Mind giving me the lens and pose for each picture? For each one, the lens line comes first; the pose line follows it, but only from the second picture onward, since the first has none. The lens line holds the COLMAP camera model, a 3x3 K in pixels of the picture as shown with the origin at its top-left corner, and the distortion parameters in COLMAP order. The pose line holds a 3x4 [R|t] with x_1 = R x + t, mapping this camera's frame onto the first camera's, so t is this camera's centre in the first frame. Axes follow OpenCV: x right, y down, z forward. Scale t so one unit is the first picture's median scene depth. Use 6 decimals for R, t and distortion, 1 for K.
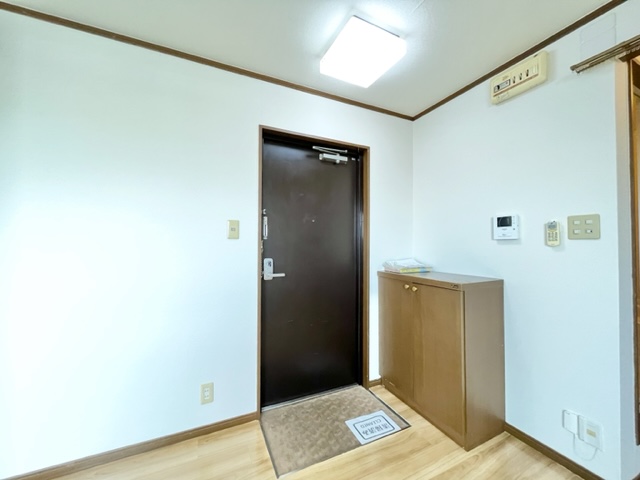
lens RADIAL K [[257.0, 0, 320.1], [0, 257.0, 243.2], [0, 0, 1]] dist [-0.003183, -0.000083]
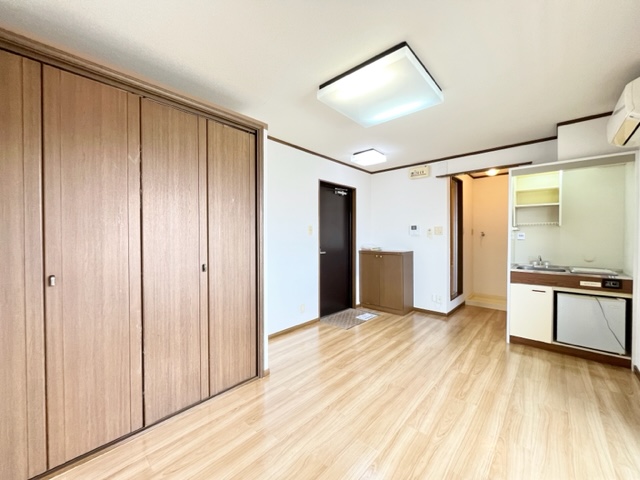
lens RADIAL K [[257.0, 0, 319.8], [0, 257.0, 243.2], [0, 0, 1]] dist [-0.003183, -0.000083]
pose [[0.925069, -0.018753, 0.379336, -0.959416], [0.004754, 0.999274, 0.037807, -0.028360], [-0.379770, -0.033171, 0.924486, -0.862002]]
